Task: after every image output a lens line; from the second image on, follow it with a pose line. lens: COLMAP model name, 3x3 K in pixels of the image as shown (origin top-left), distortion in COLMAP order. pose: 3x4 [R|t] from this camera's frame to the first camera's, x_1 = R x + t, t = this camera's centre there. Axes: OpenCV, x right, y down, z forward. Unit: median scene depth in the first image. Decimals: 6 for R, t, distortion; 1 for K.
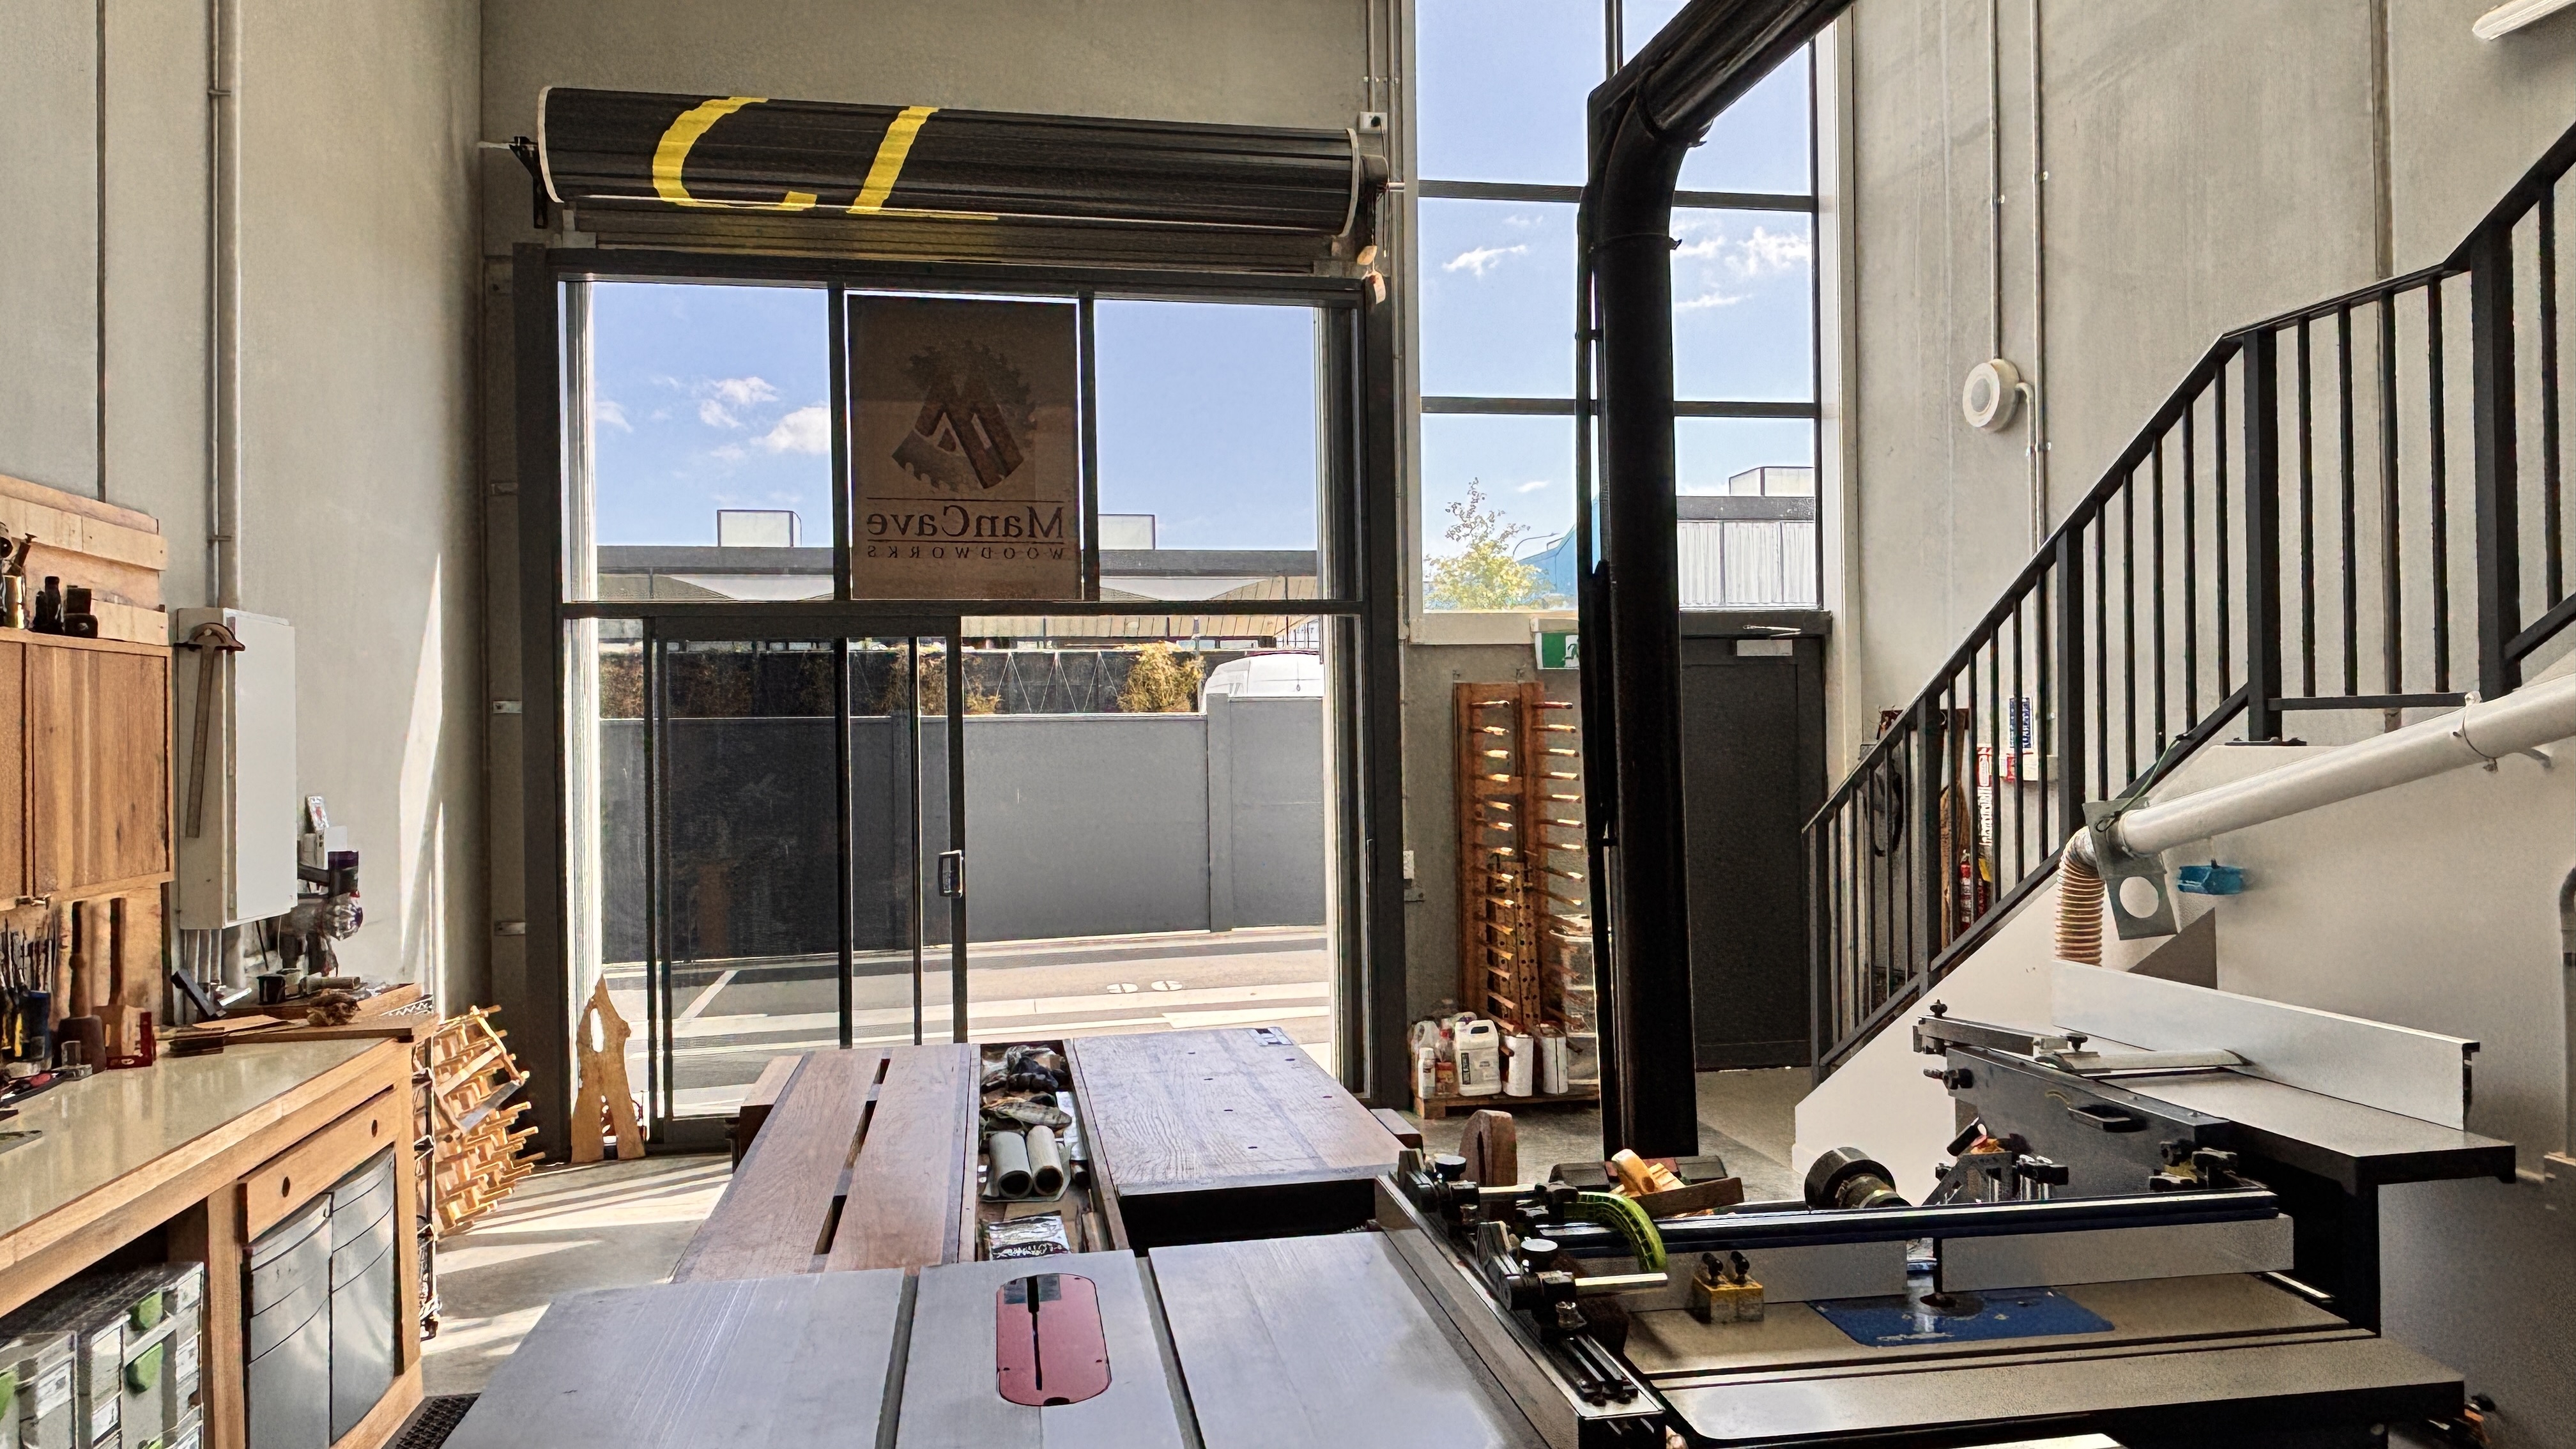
lens RADIAL K [[1685.3, 0, 1288.0], [0, 1685.3, 724.5], [0, 0, 1]] dist [0.053874, -0.000233]
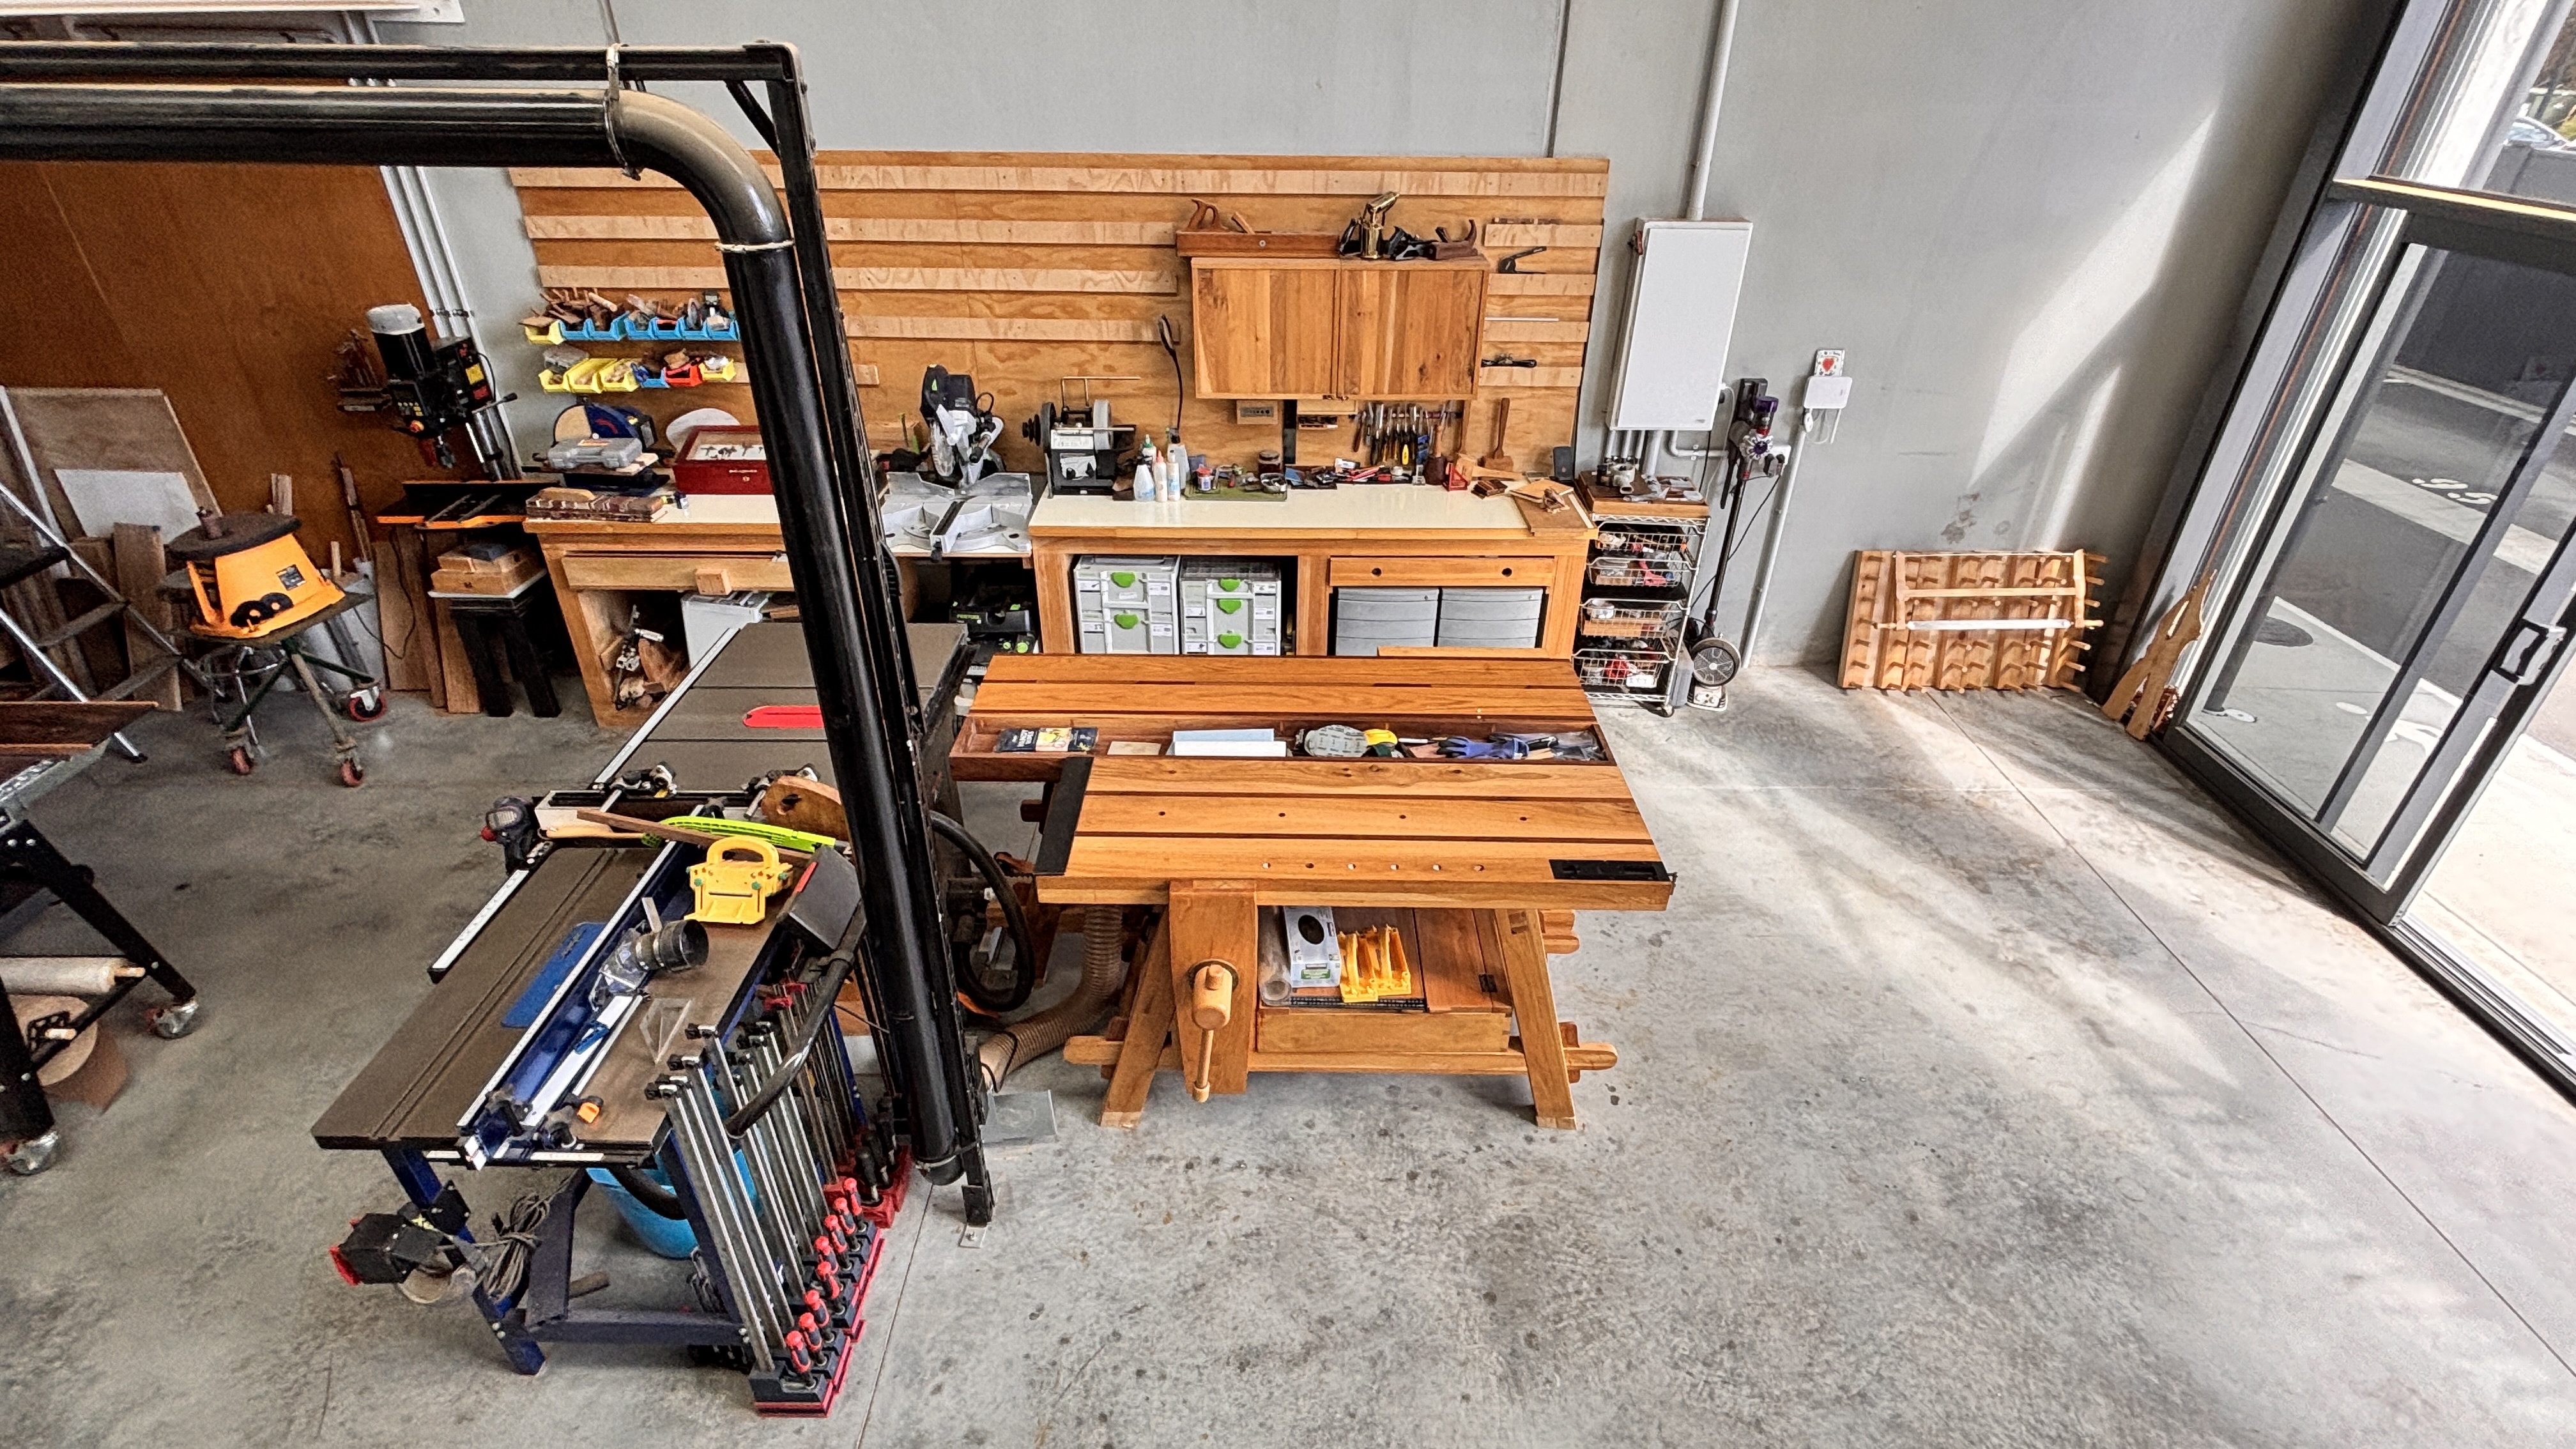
lens RADIAL K [[1184.6, 0, 1288.0], [0, 1184.6, 724.5], [0, 0, 1]] dist [0.017475, -0.009123]
pose [[-0.165593, 0.528126, -0.832864, 0.333501], [-0.009531, 0.843626, 0.536846, -0.156201], [0.986148, 0.096836, -0.134665, 0.527591]]
